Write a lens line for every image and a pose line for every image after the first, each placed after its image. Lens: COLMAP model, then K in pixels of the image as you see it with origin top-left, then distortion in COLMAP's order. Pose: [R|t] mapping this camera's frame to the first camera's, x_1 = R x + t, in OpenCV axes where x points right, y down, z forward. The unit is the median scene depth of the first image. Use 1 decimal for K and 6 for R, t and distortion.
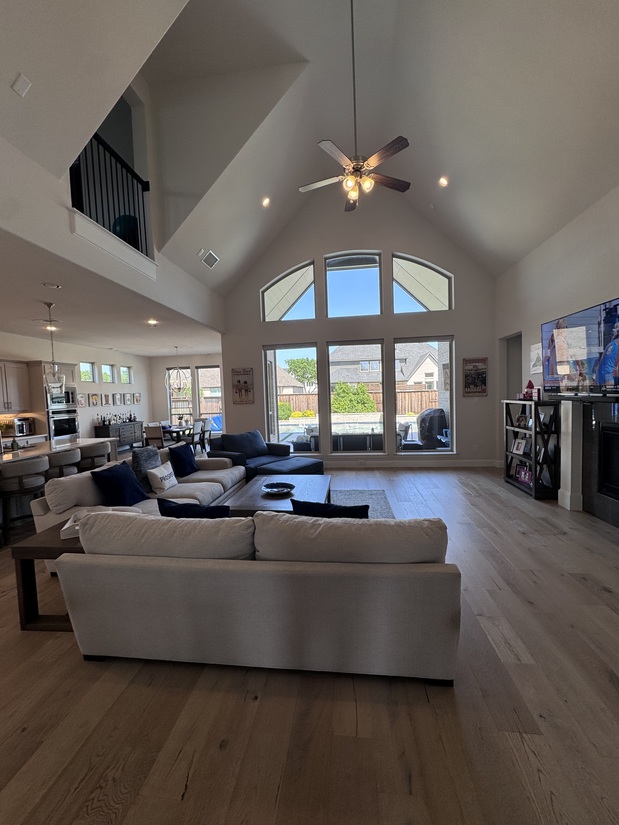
lens RADIAL K [[328.2, 0, 315.3], [0, 328.2, 410.5], [0, 0, 1]] dist [-0.003973, -0.000706]
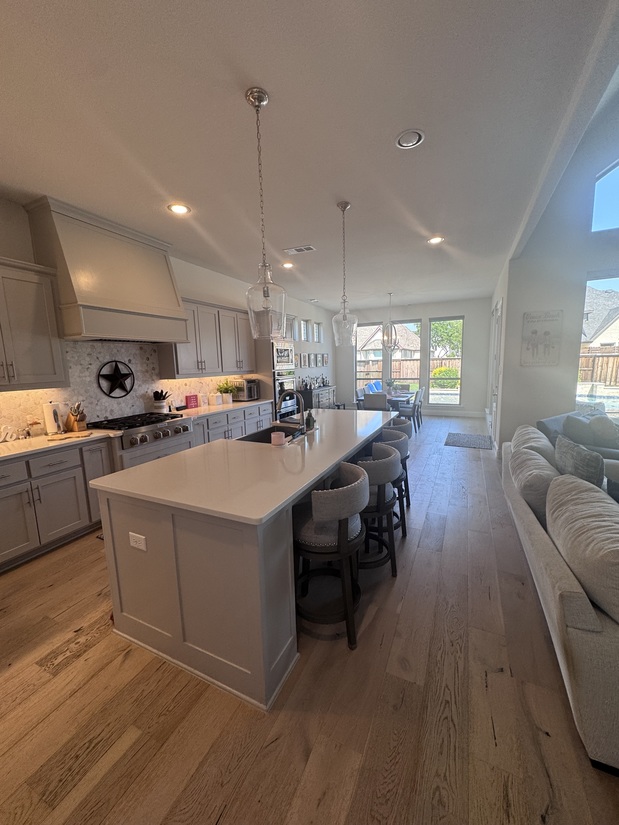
lens RADIAL K [[328.2, 0, 313.8], [0, 328.2, 412.3], [0, 0, 1]] dist [-0.003973, -0.000706]
pose [[0.945670, 0.057214, -0.320053, -0.351836], [-0.021744, 0.993320, 0.113322, 0.005392], [0.324399, -0.100206, 0.940598, 0.183309]]
